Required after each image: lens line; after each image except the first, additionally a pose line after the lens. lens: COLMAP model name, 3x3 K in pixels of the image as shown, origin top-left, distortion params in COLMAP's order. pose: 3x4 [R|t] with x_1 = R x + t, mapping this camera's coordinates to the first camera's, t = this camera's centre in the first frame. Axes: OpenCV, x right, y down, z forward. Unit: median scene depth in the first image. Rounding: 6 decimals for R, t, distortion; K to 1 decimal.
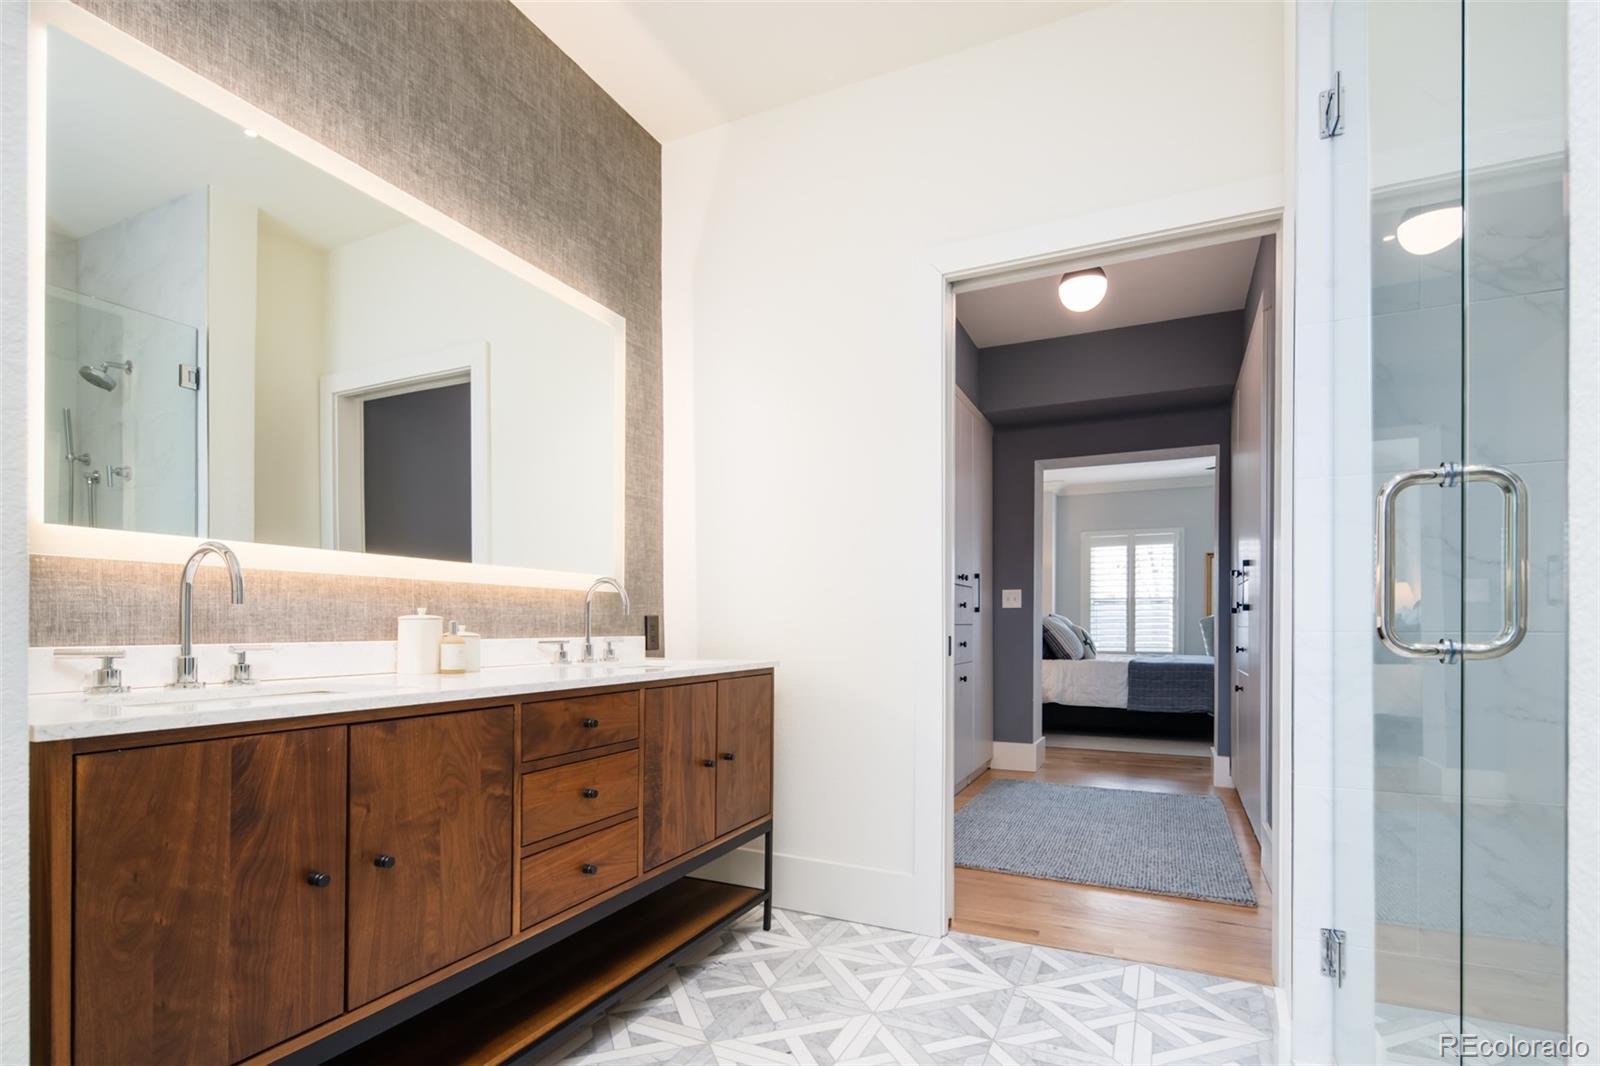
lens RADIAL K [[778.0, 0, 803.0], [0, 778.0, 622.1], [0, 0, 1]] dist [0.001422, -0.000530]
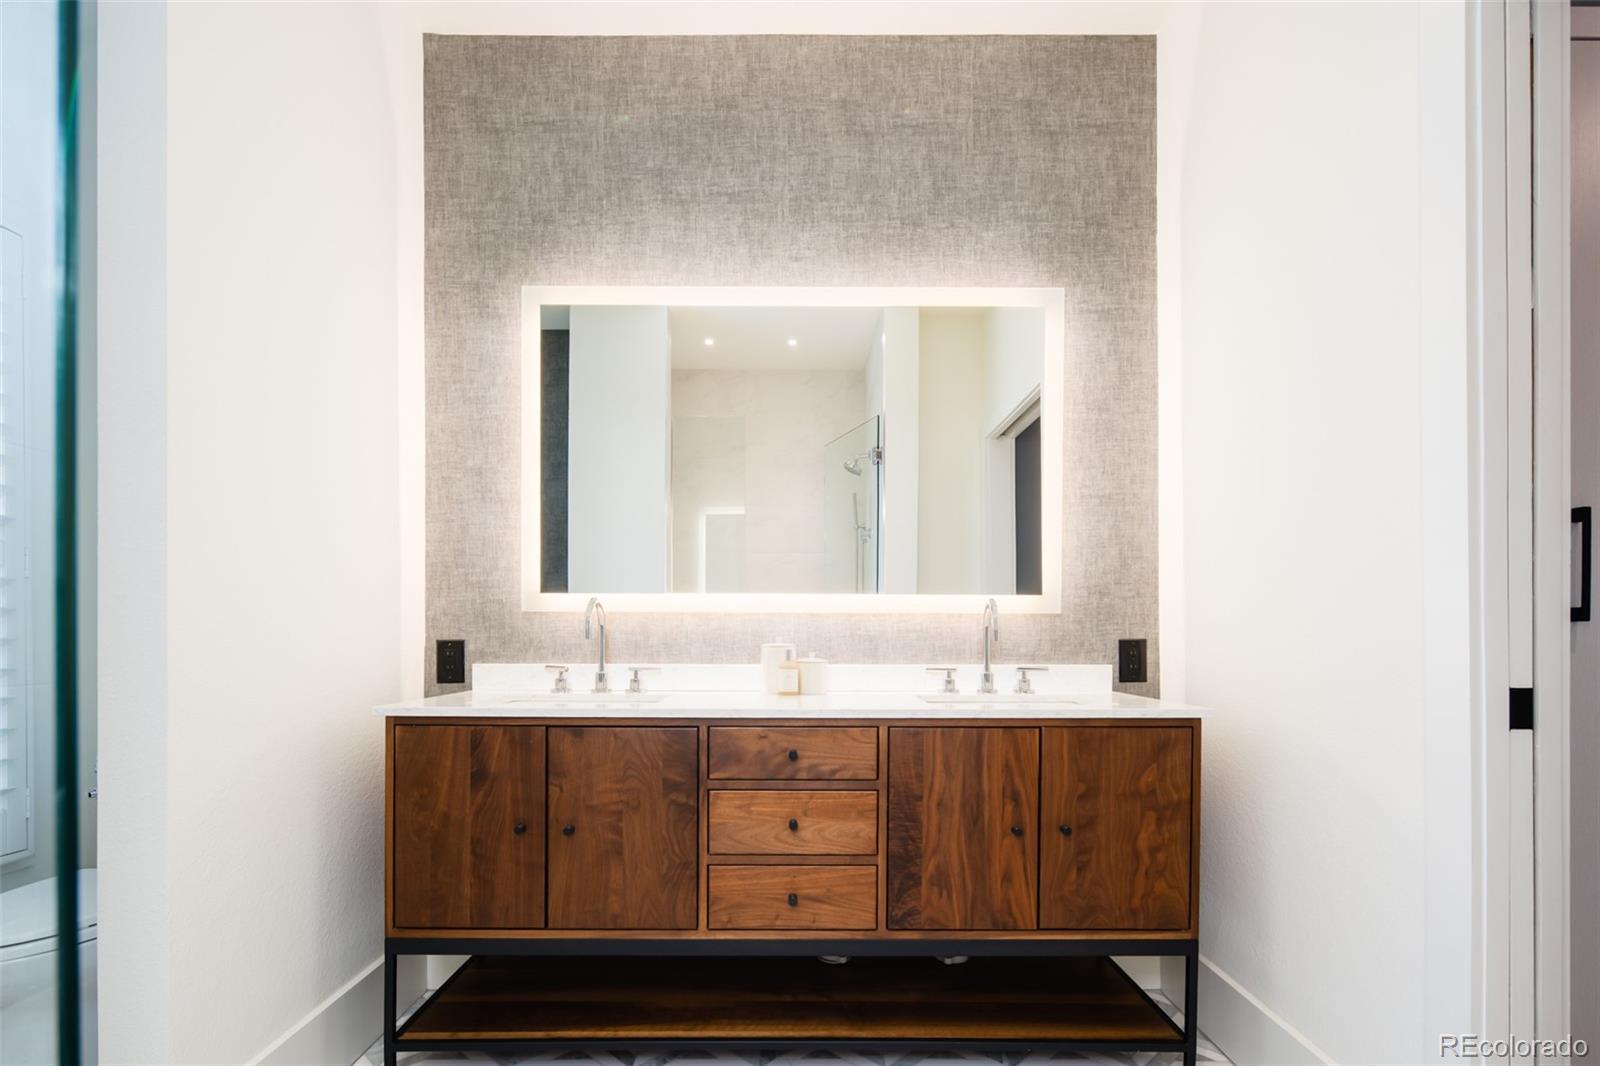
lens RADIAL K [[782.7, 0, 803.5], [0, 782.7, 636.2], [0, 0, 1]] dist [0.001298, -0.000422]
pose [[0.422821, 0.001036, -0.906213, 0.694546], [0.003956, 0.999988, 0.002989, -0.026614], [0.906205, -0.004849, 0.422812, 0.631784]]
